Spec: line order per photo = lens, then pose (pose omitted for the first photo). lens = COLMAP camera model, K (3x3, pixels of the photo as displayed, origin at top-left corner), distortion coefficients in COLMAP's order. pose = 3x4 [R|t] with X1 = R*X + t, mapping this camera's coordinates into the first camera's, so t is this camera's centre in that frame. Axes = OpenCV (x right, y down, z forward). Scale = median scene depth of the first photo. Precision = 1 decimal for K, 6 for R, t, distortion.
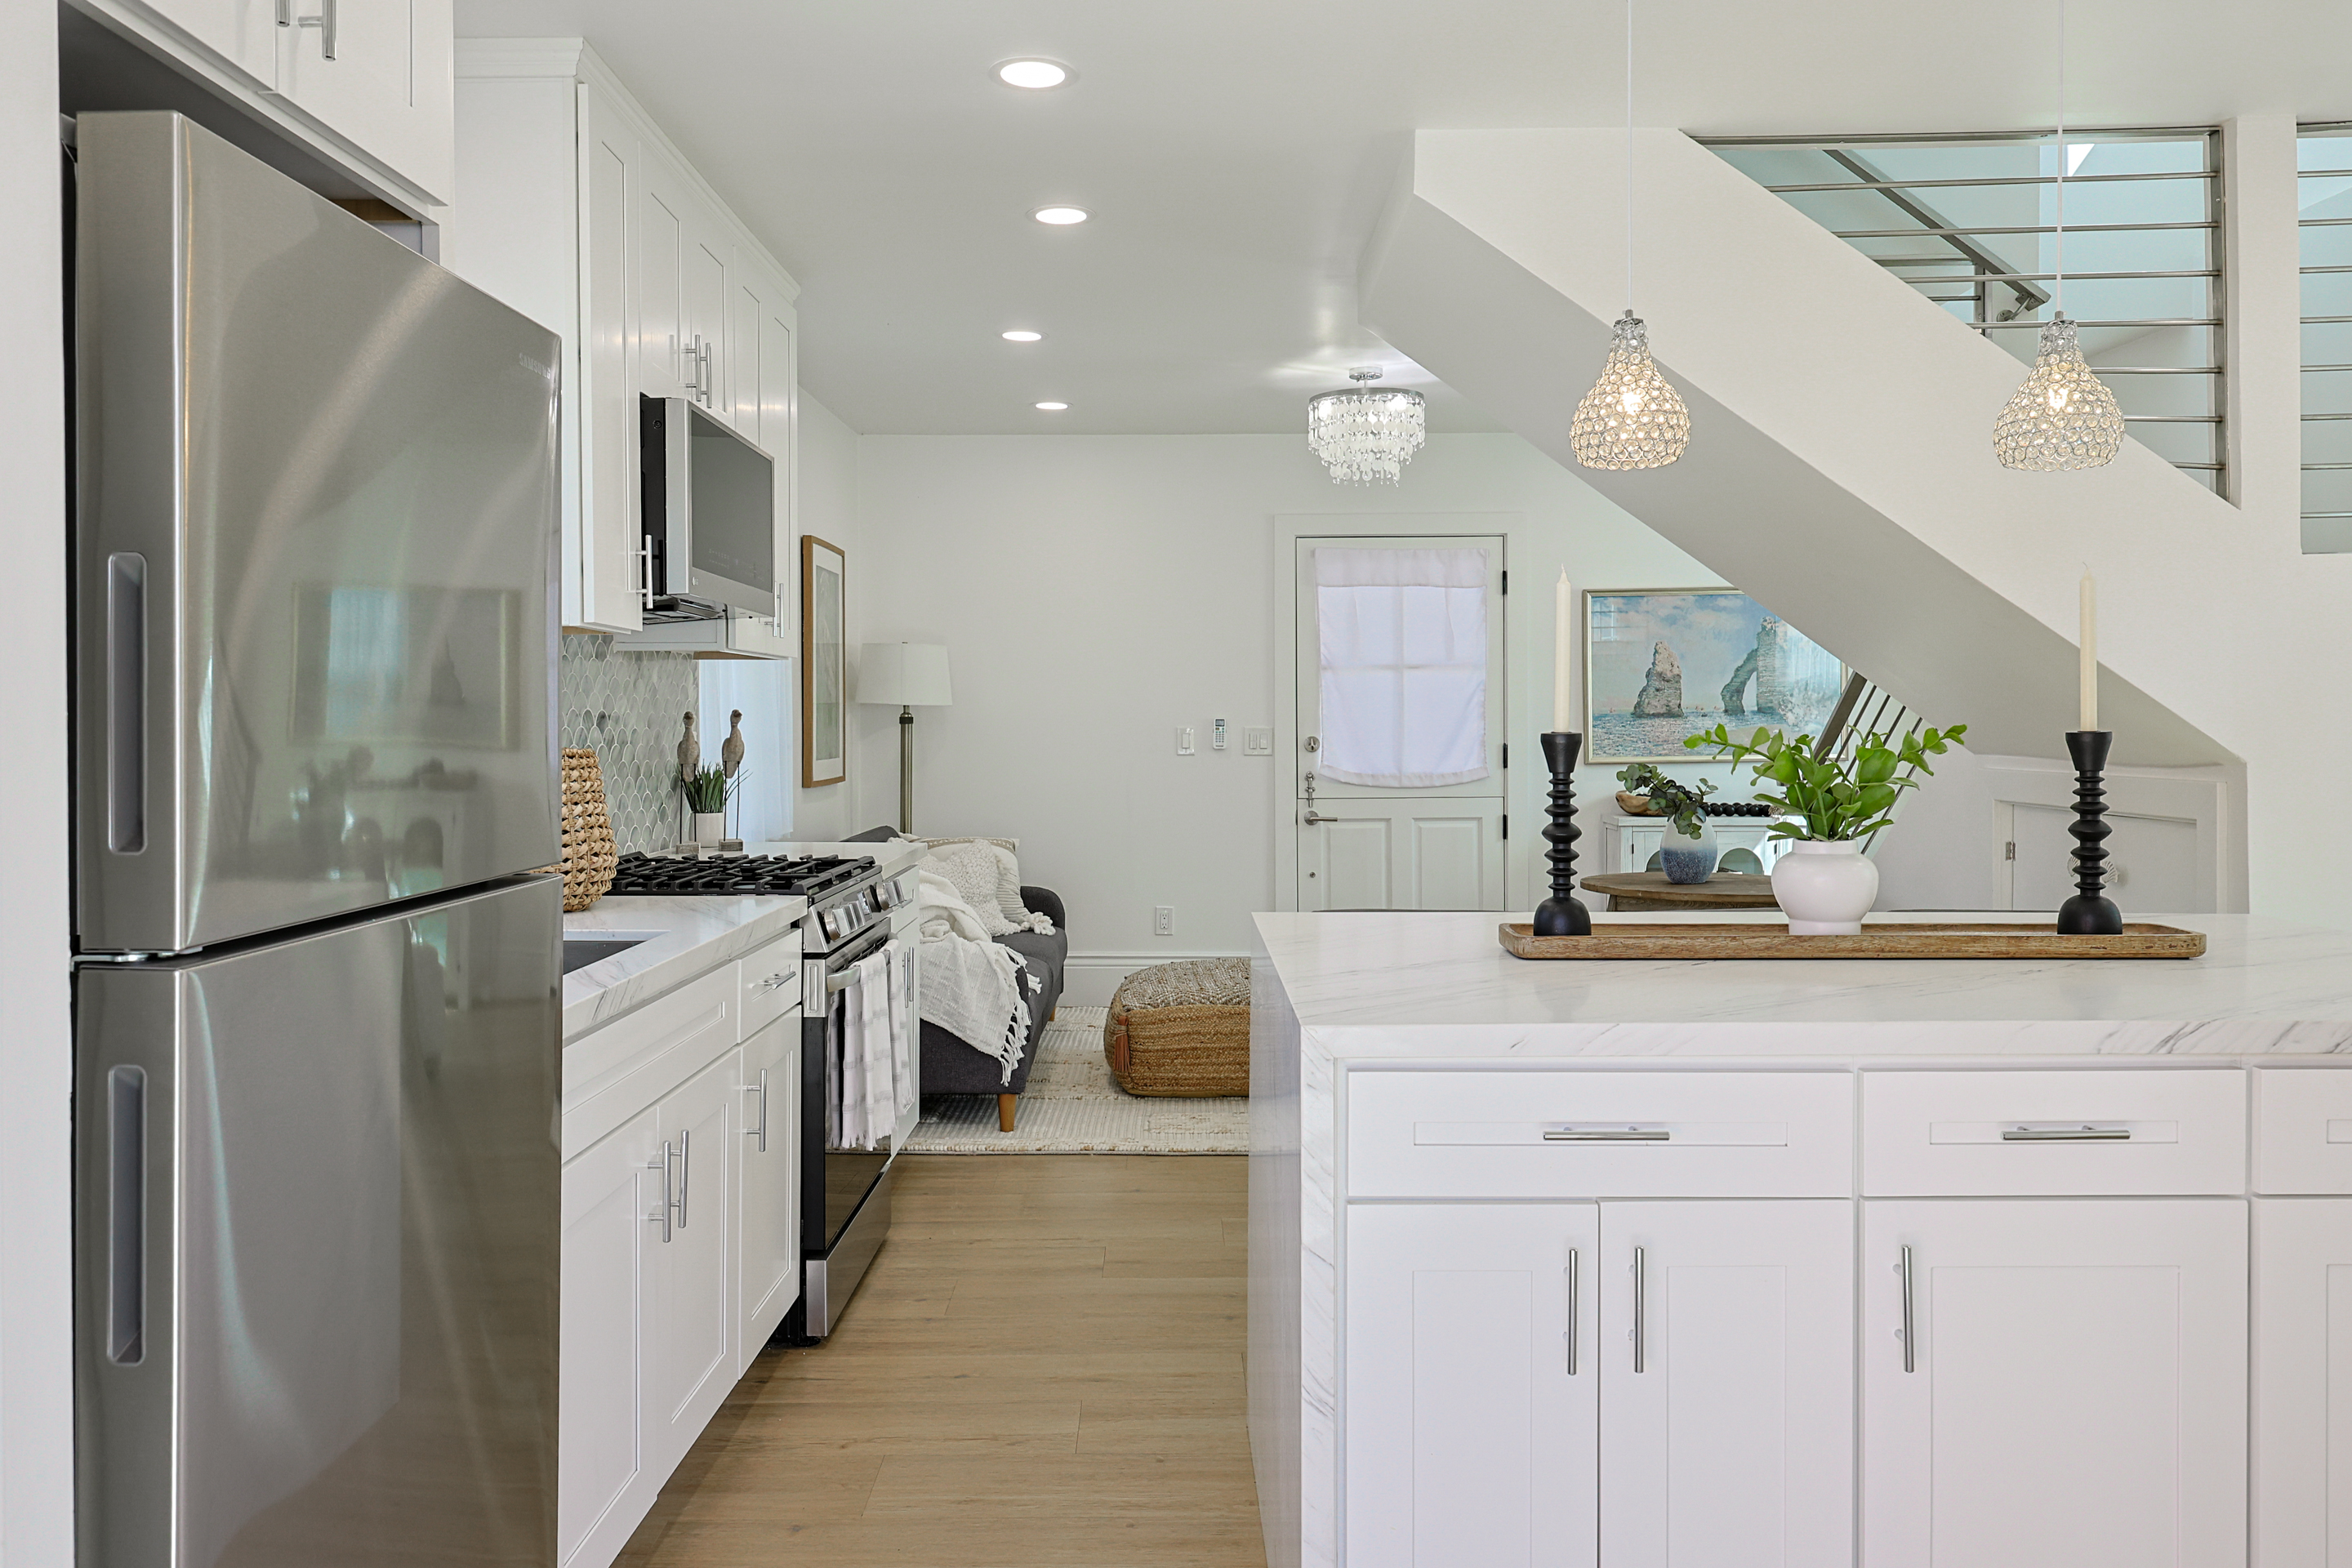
lens RADIAL K [[1745.8, 0, 1172.2], [0, 1745.8, 722.2], [0, 0, 1]] dist [0.067811, 0.000786]
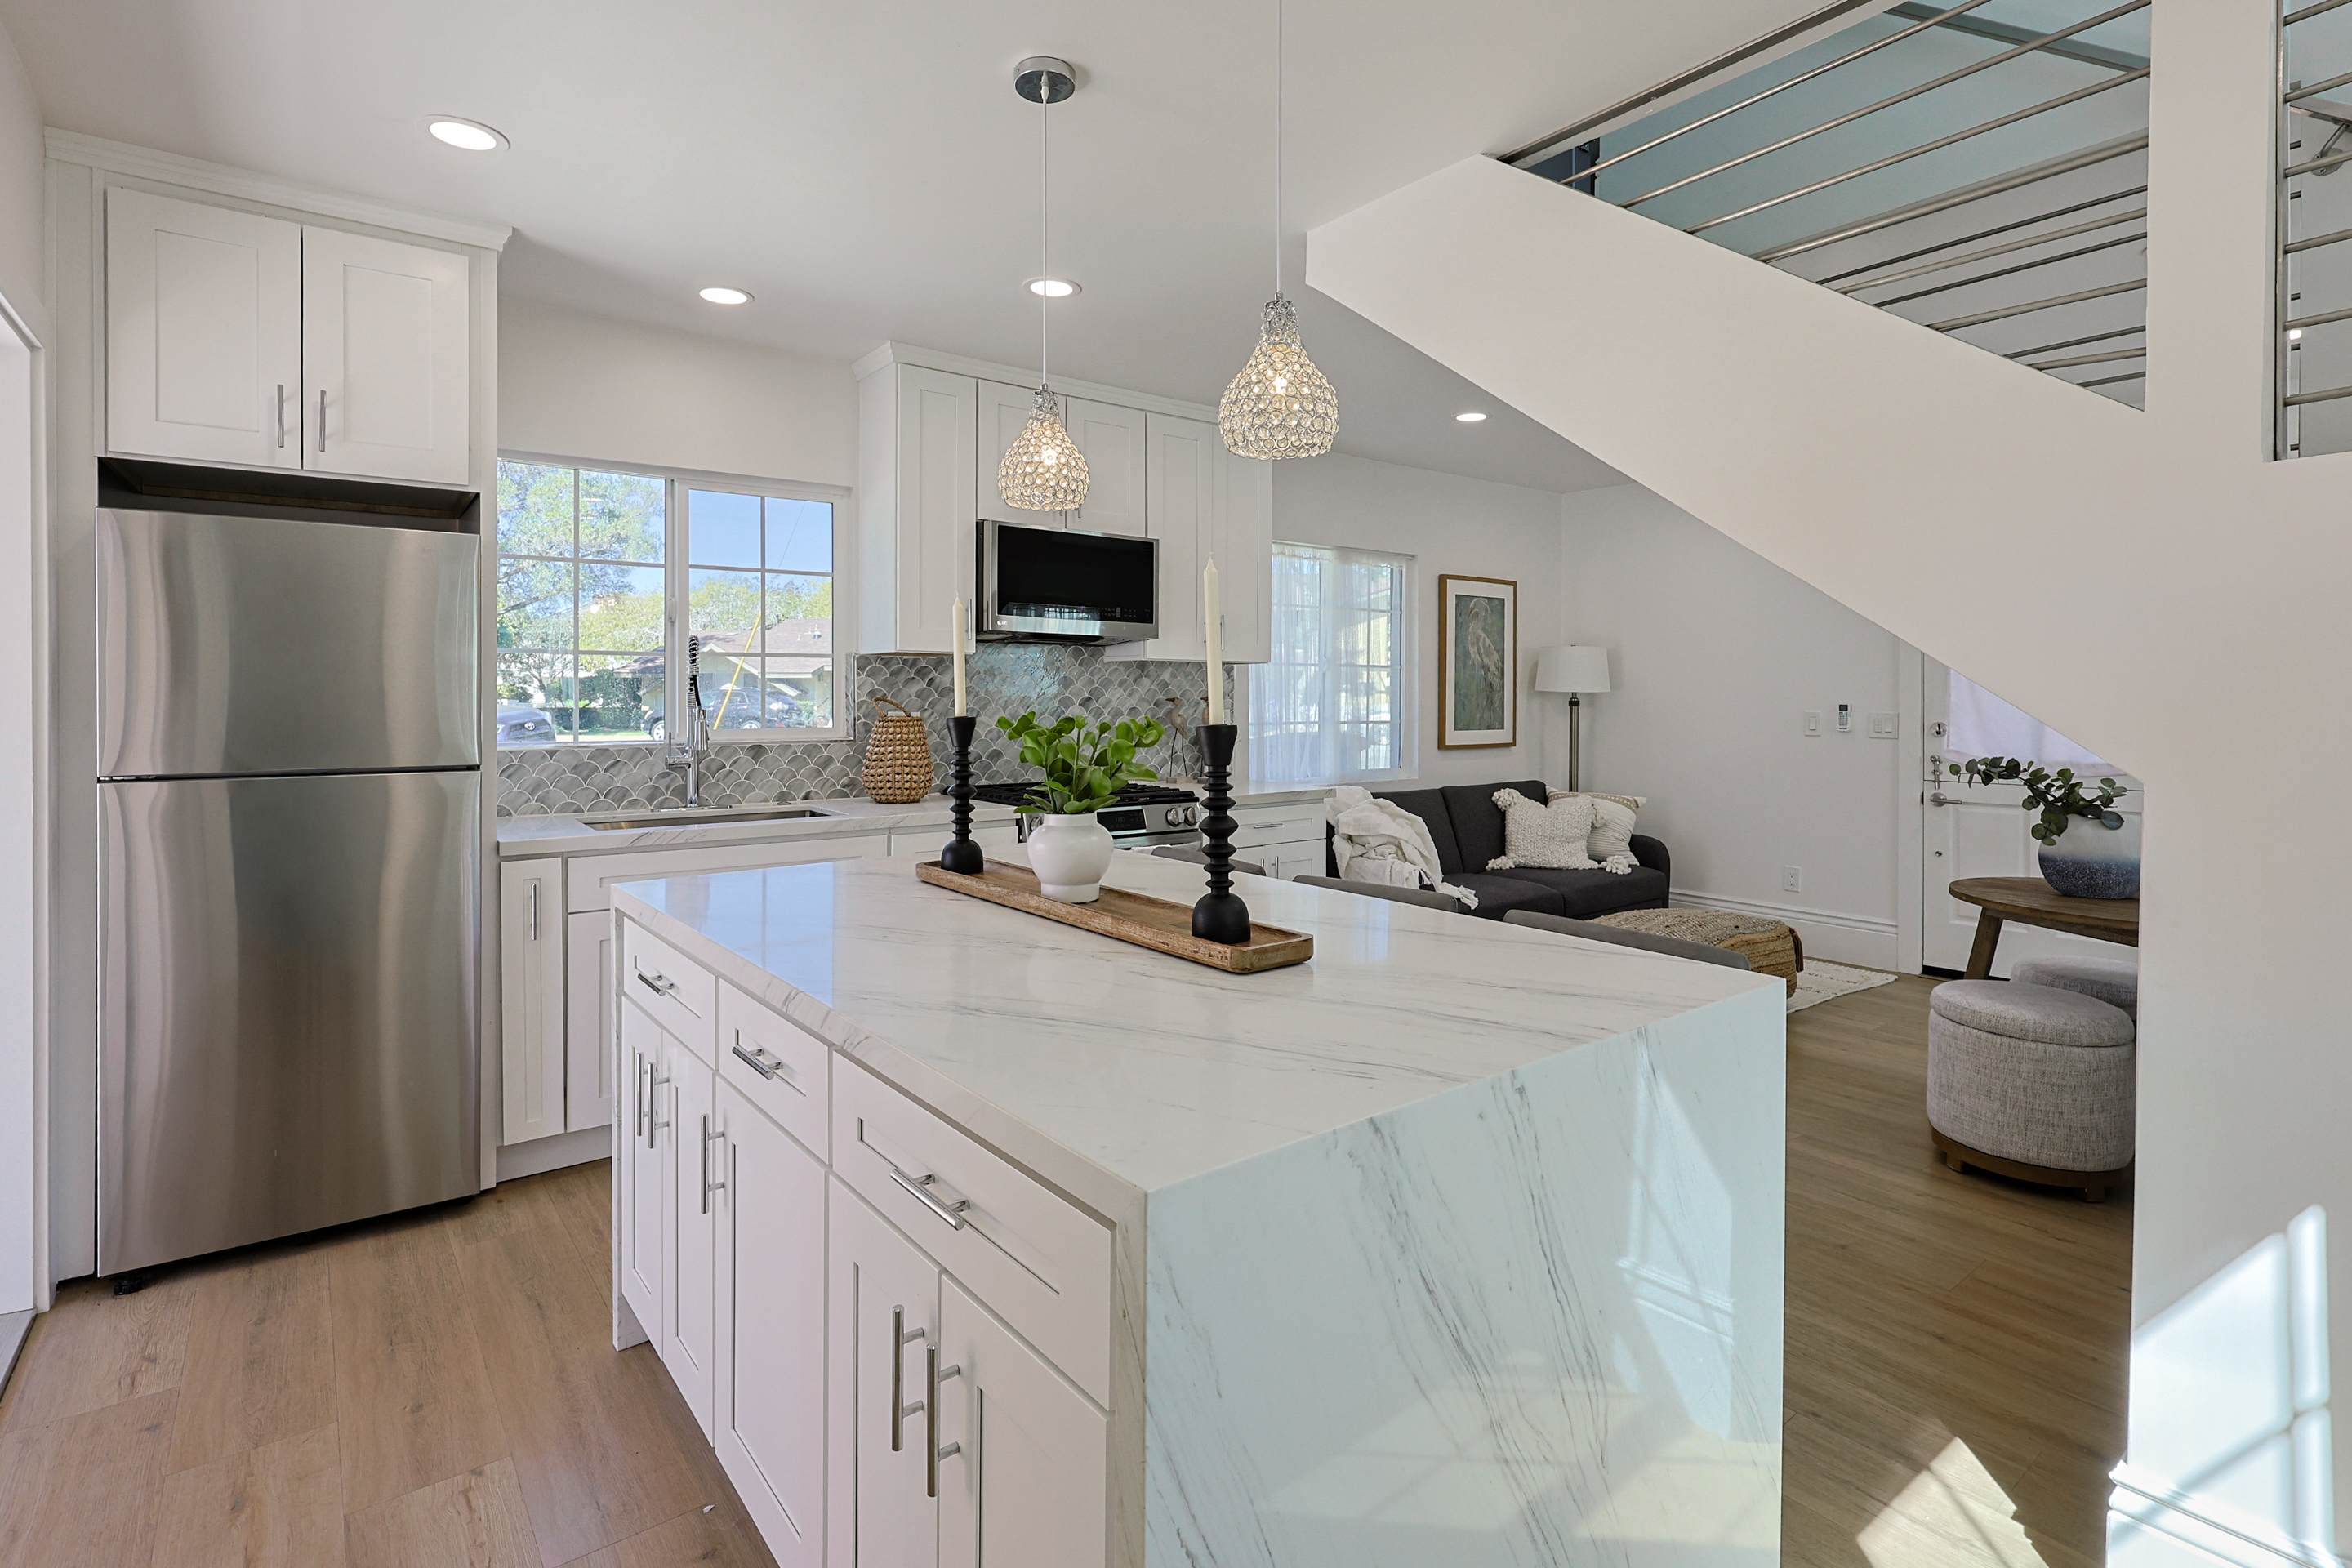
lens RADIAL K [[1146.8, 0, 1166.2], [0, 1146.8, 705.6], [0, 0, 1]] dist [0.001735, 0.000053]
pose [[0.614663, 0.010028, -0.788726, 0.495538], [-0.007317, 0.999949, 0.007011, -0.004781], [0.788756, 0.001461, 0.614705, 0.290786]]
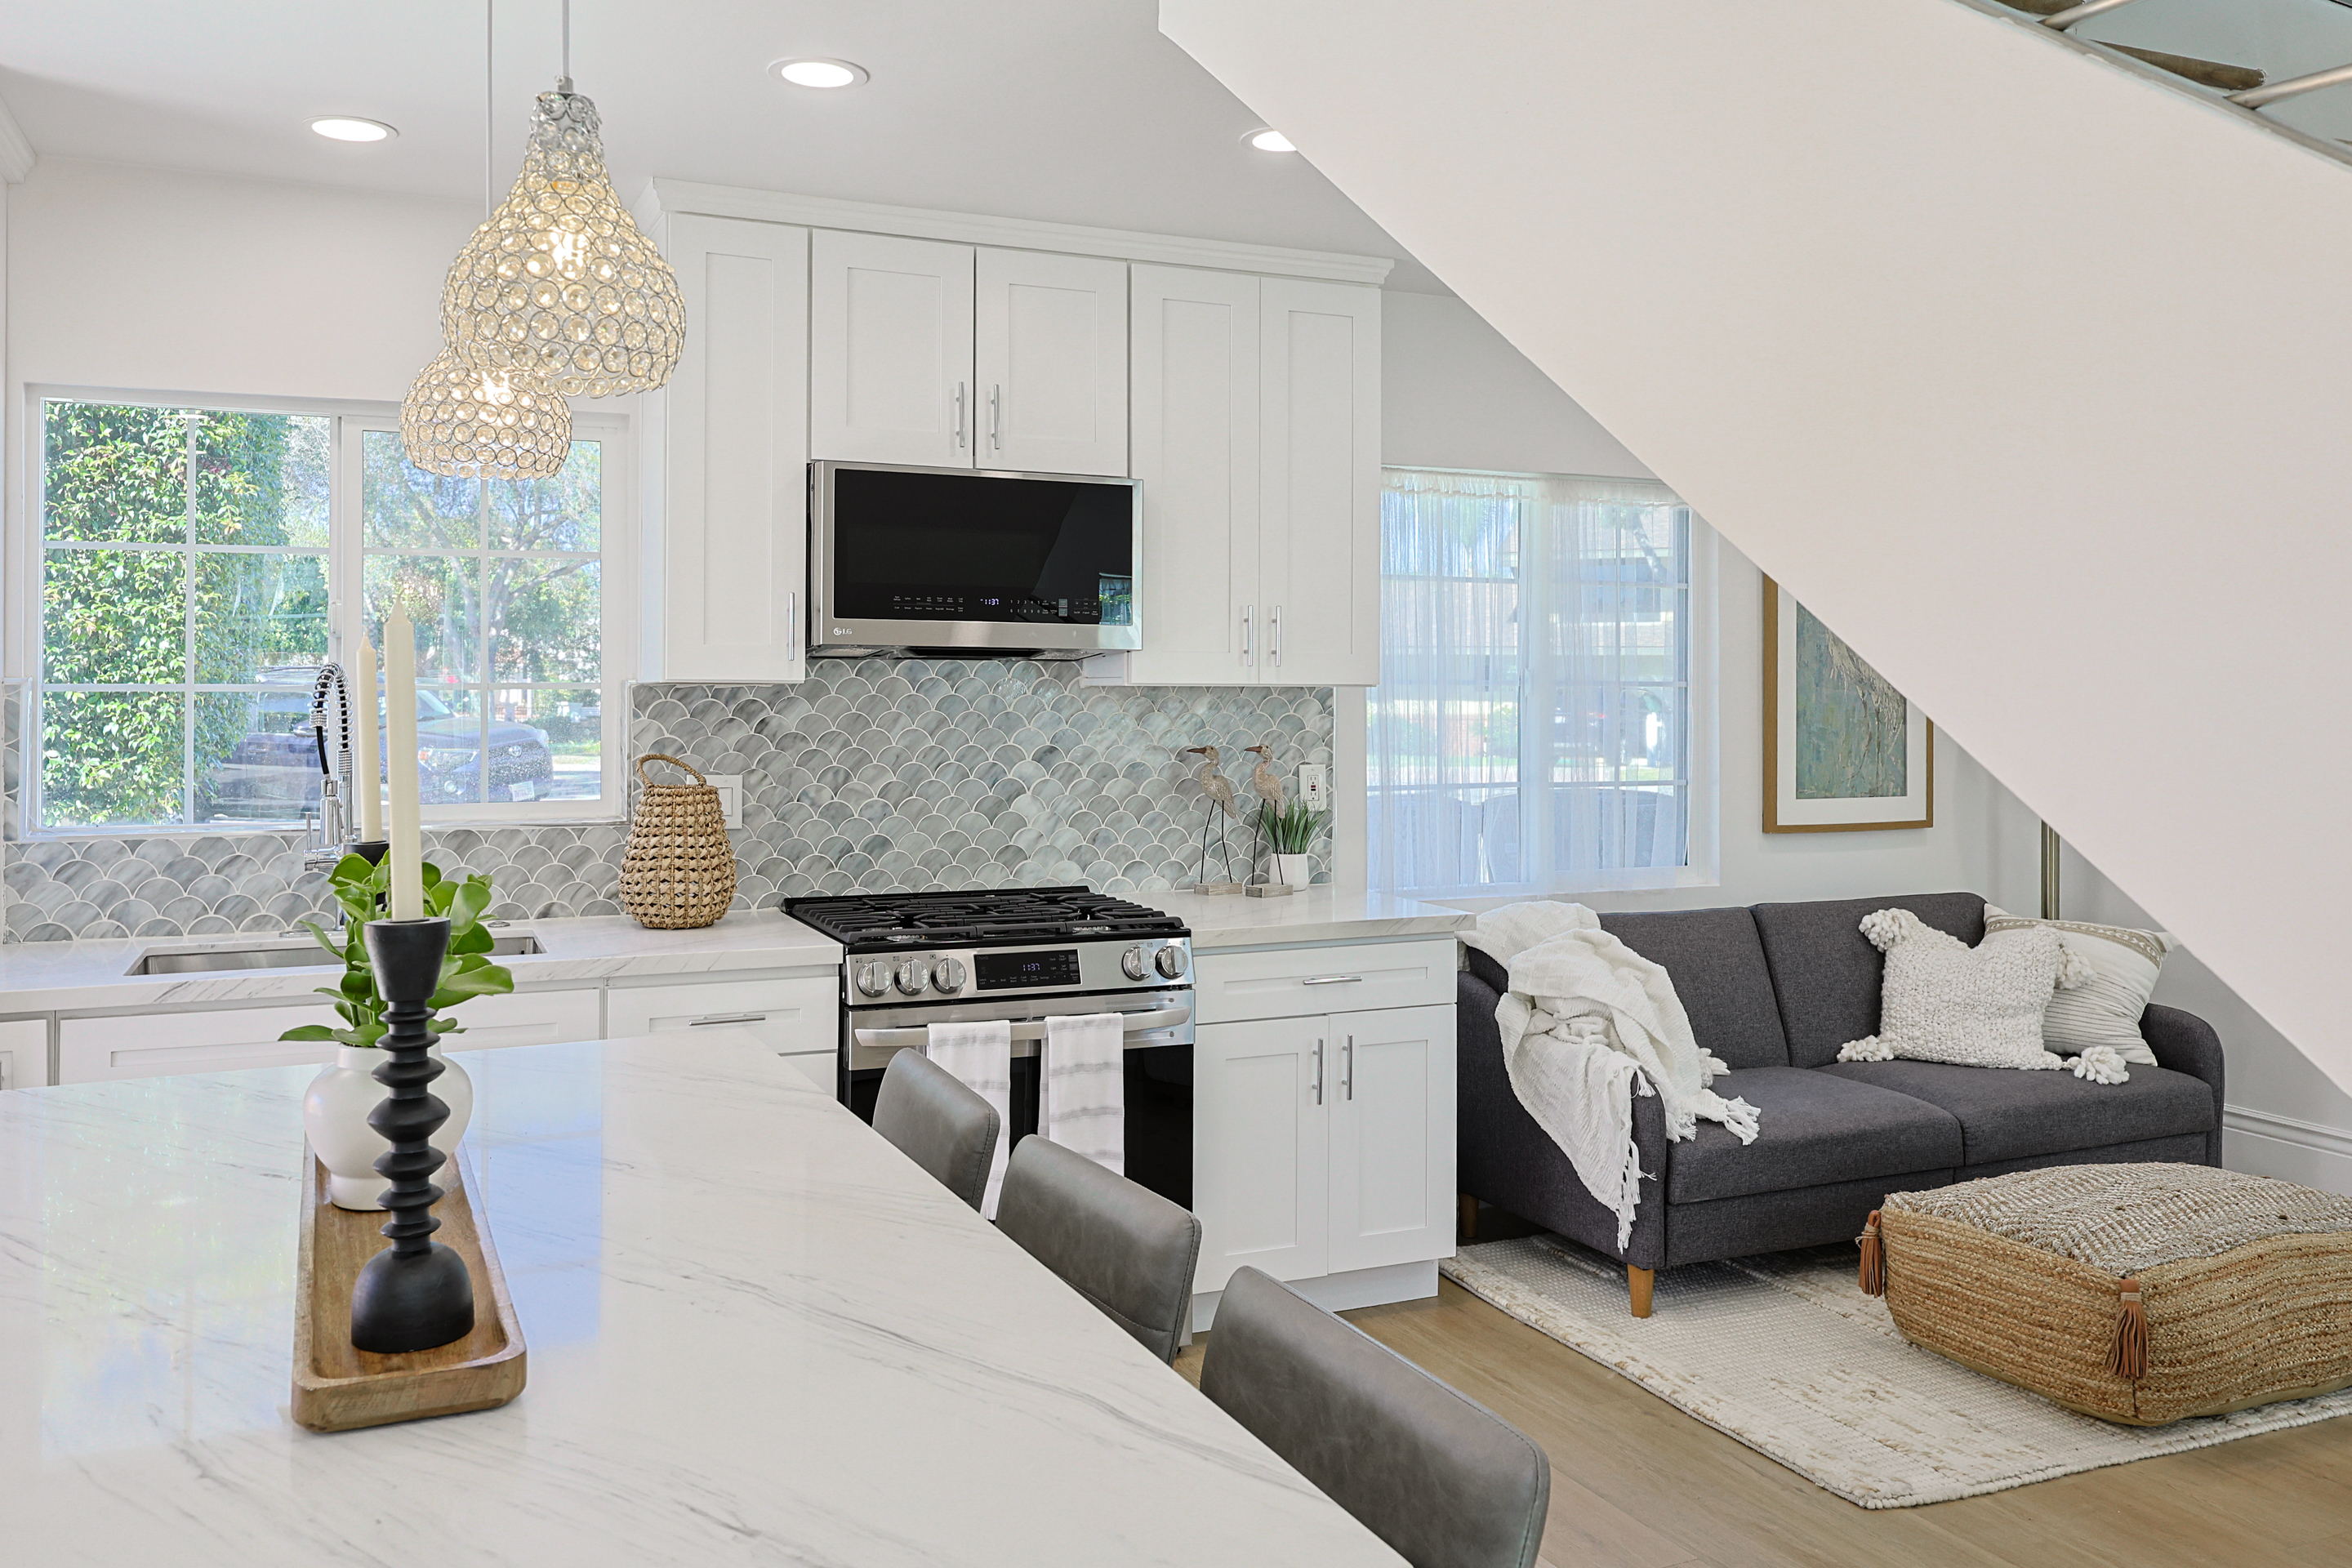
lens RADIAL K [[1822.4, 0, 1107.8], [0, 1822.4, 672.5], [0, 0, 1]] dist [0.004480, 0.001821]
pose [[0.398990, -0.006635, -0.916931, 0.535695], [-0.006628, 0.999927, -0.010119, -0.031044], [0.916931, 0.010115, 0.398917, 0.484082]]
